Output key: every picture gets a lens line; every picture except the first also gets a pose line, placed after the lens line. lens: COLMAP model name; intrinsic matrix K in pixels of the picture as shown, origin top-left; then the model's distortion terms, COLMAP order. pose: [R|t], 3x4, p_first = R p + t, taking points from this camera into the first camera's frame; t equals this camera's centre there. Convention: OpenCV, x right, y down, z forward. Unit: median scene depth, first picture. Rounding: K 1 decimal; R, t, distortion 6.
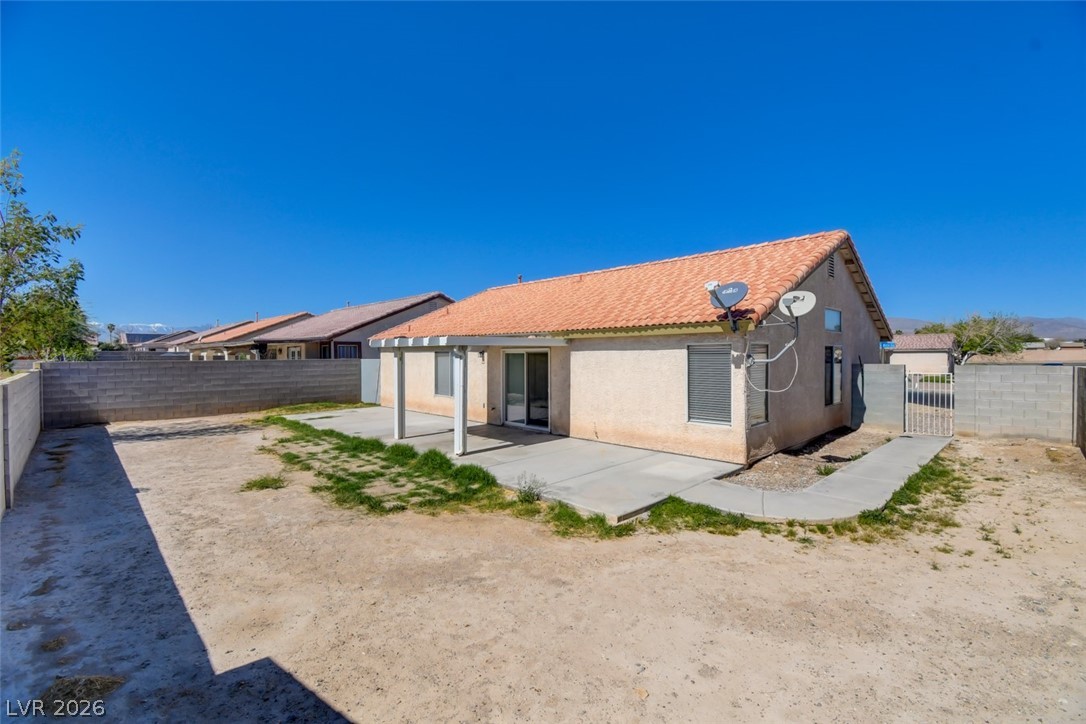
lens RADIAL K [[474.8, 0, 545.6], [0, 474.8, 357.6], [0, 0, 1]] dist [0.022932, -0.026450]
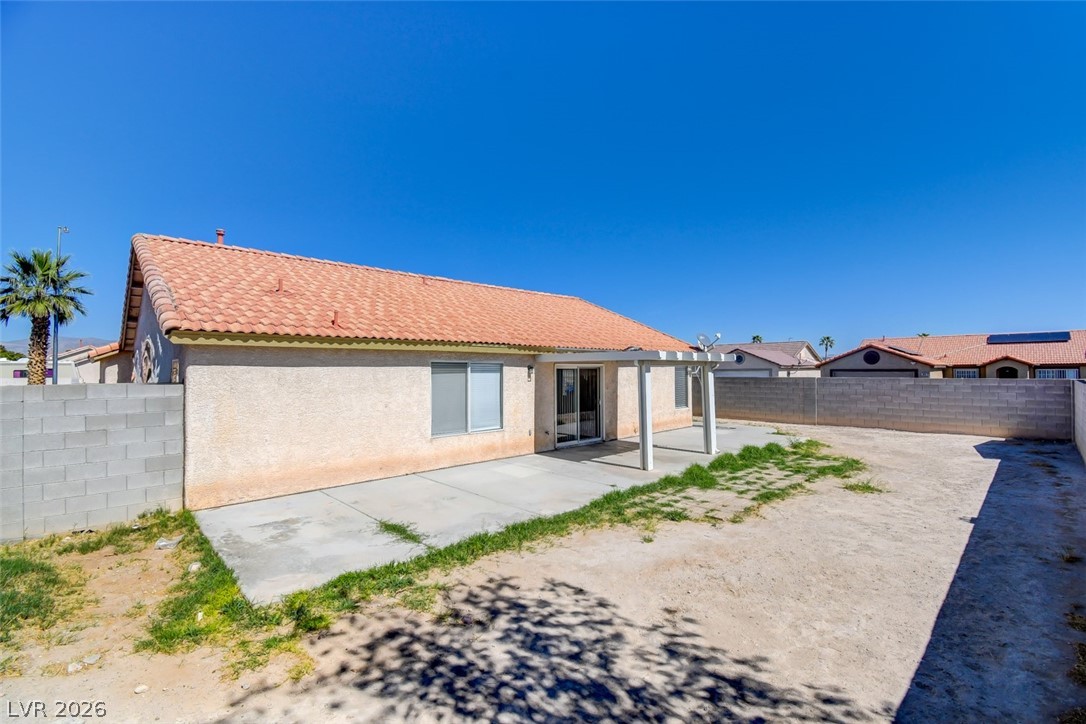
lens RADIAL K [[474.8, 0, 545.6], [0, 474.8, 357.6], [0, 0, 1]] dist [0.022932, -0.026450]
pose [[0.019030, 0.031505, 0.999322, -1.506370], [0.012775, 0.999414, -0.031752, -0.002376], [-0.999737, 0.013371, 0.018616, 1.516649]]
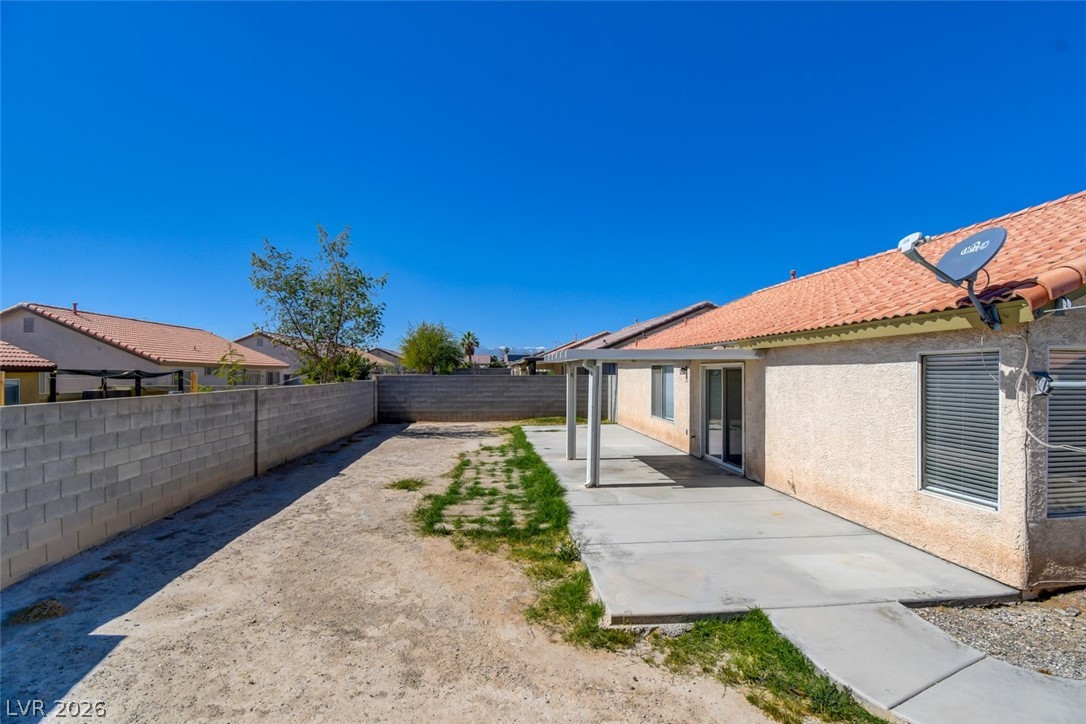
lens RADIAL K [[487.4, 0, 541.4], [0, 487.4, 368.9], [0, 0, 1]] dist [0.024585, -0.030097]
pose [[0.773339, 0.001078, -0.633992, 0.341235], [-0.009346, 0.999909, -0.009699, 0.001046], [0.633924, 0.013426, 0.773278, 0.278924]]
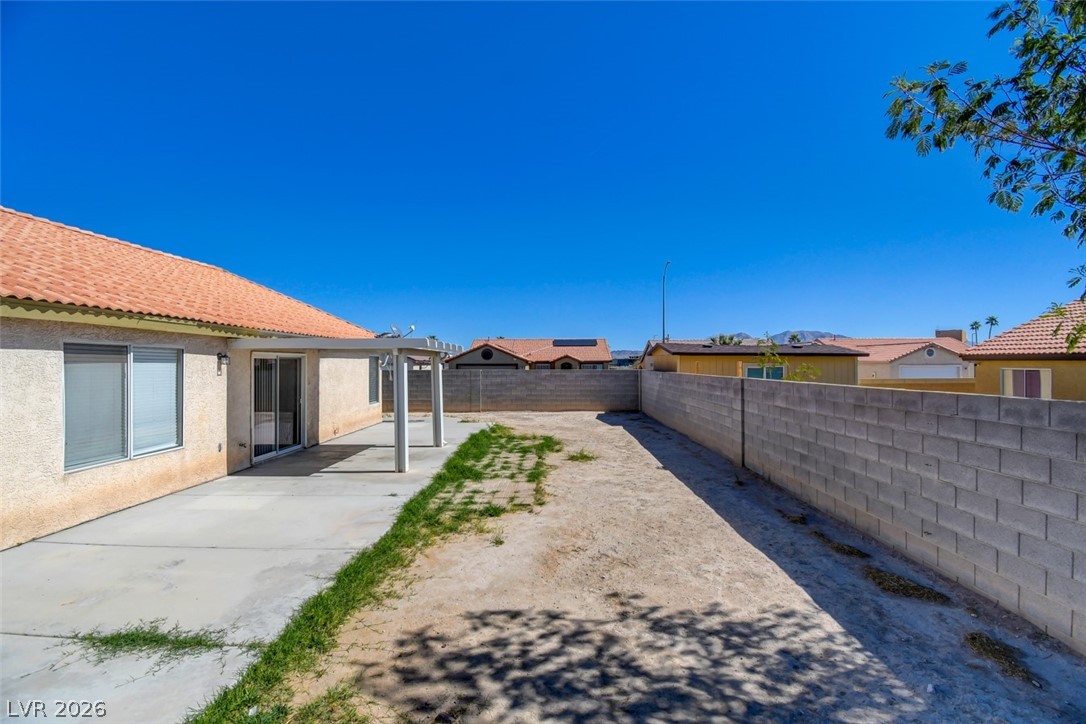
lens RADIAL K [[483.8, 0, 547.1], [0, 483.8, 365.3], [0, 0, 1]] dist [0.007645, -0.000492]
pose [[-0.693008, 0.003654, 0.720921, -1.325907], [0.010539, 0.999932, 0.005063, 0.003014], [-0.720853, 0.011106, -0.692999, 1.780792]]
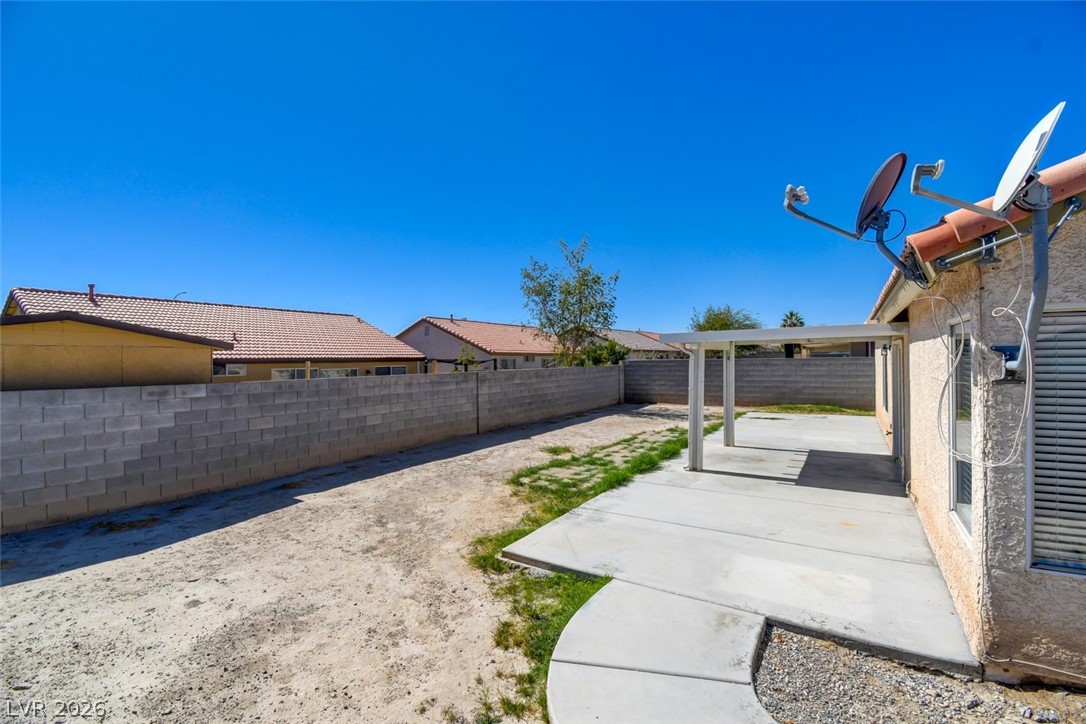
lens RADIAL K [[480.1, 0, 551.3], [0, 480.1, 358.6], [0, 0, 1]] dist [0.022003, -0.028494]
pose [[0.224023, -0.000584, -0.974584, 0.669076], [0.007065, 0.999975, 0.001025, 0.000969], [0.974558, -0.007115, 0.224021, 0.608781]]
